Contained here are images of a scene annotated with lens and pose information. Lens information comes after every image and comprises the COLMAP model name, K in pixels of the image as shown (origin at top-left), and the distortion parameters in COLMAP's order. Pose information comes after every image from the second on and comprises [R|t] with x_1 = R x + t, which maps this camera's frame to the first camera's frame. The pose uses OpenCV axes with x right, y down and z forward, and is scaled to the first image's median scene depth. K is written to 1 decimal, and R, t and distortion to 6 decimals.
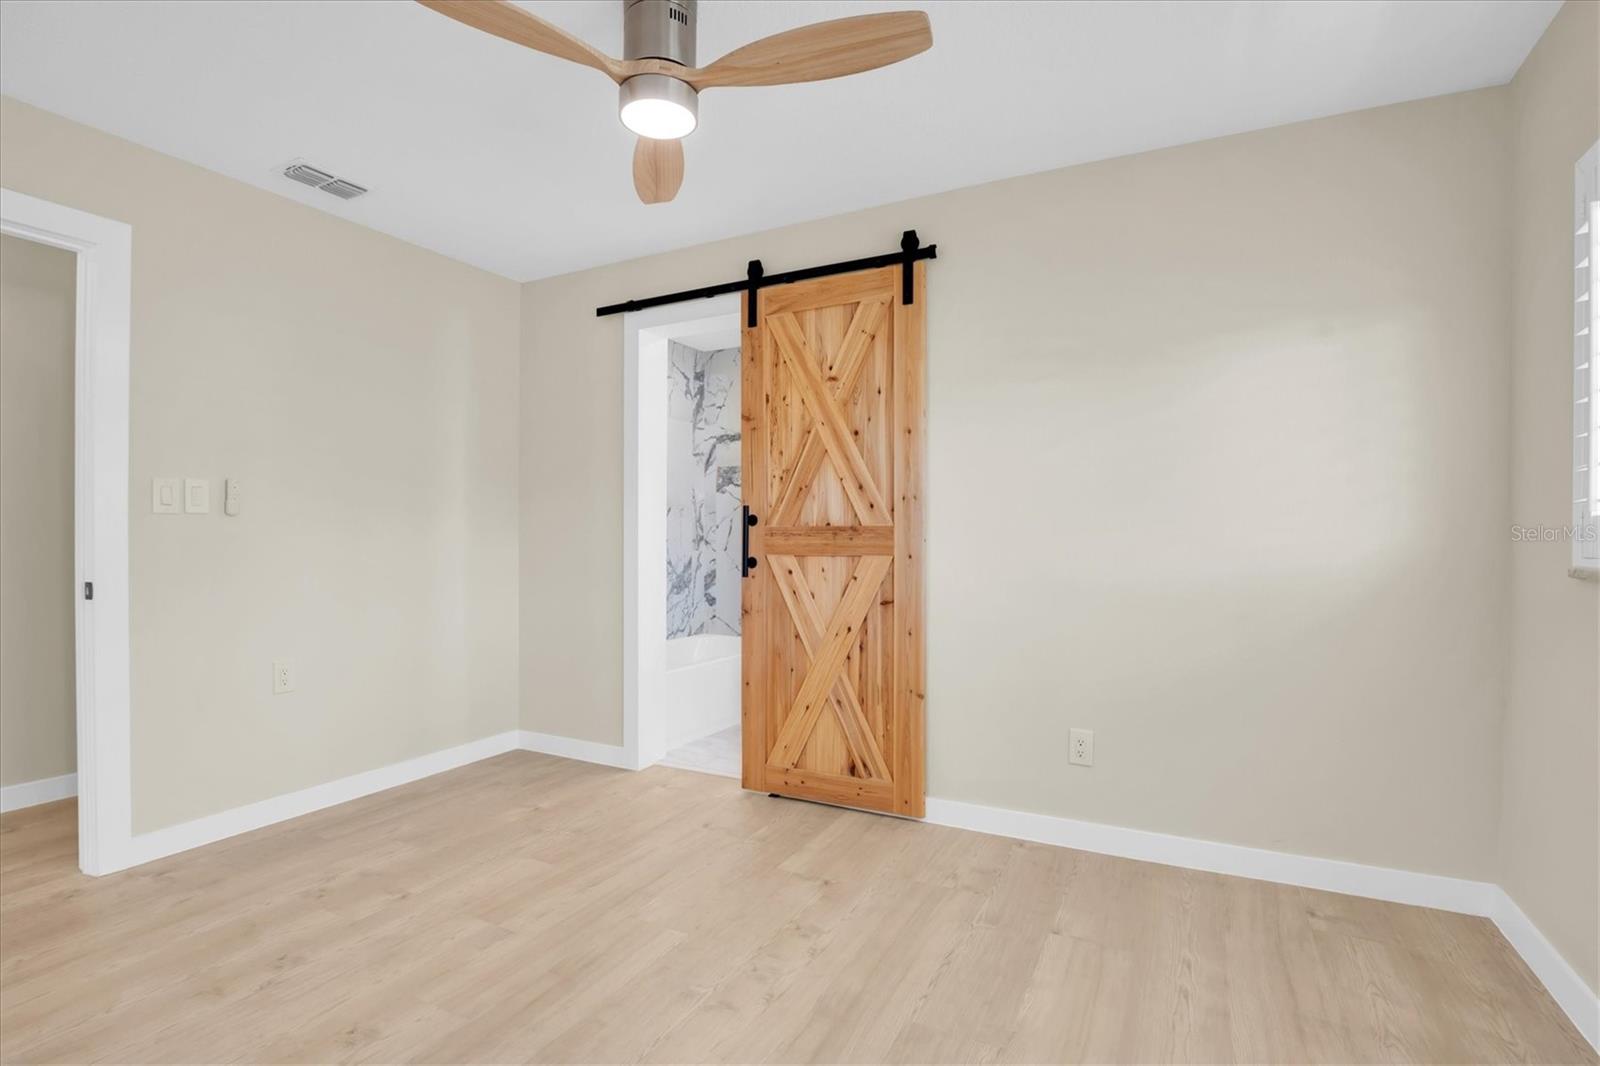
lens RADIAL K [[745.5, 0, 796.1], [0, 745.5, 541.2], [0, 0, 1]] dist [-0.023751, -0.000442]
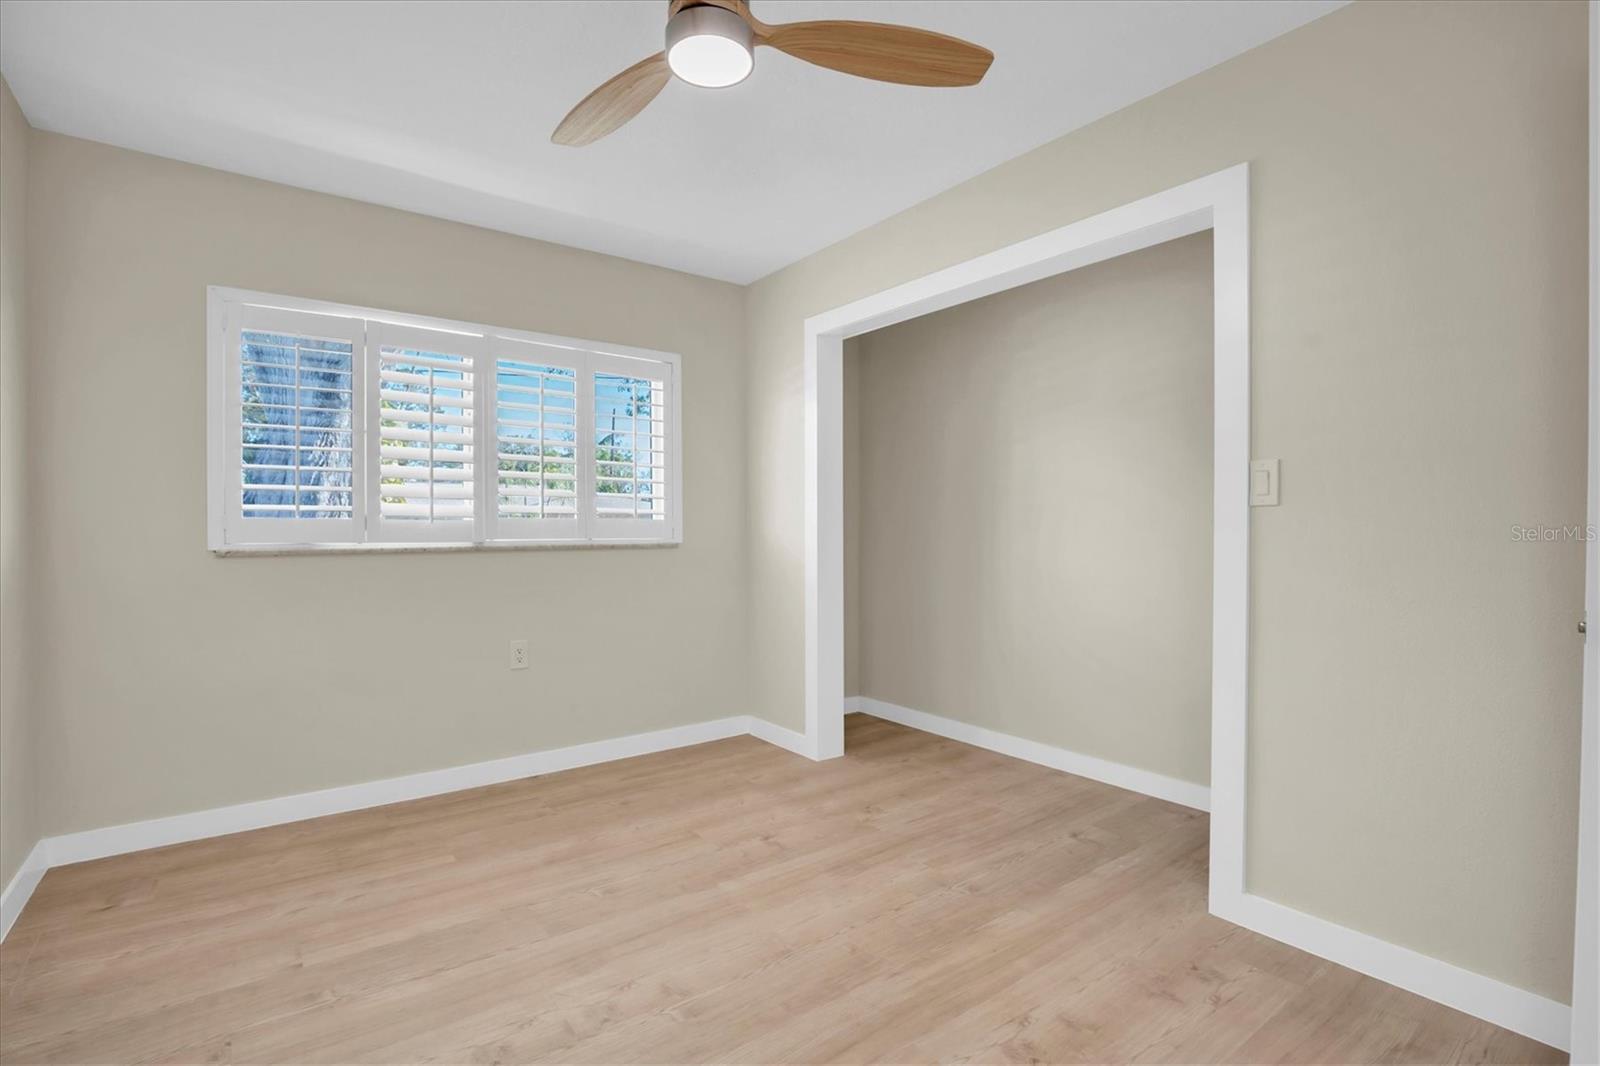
lens RADIAL K [[745.5, 0, 796.1], [0, 745.5, 541.2], [0, 0, 1]] dist [-0.023751, -0.000442]
pose [[-0.897363, -0.002973, 0.441282, -0.646377], [0.004293, 0.999871, 0.015467, 0.004471], [-0.441271, 0.015774, -0.897235, 1.695333]]
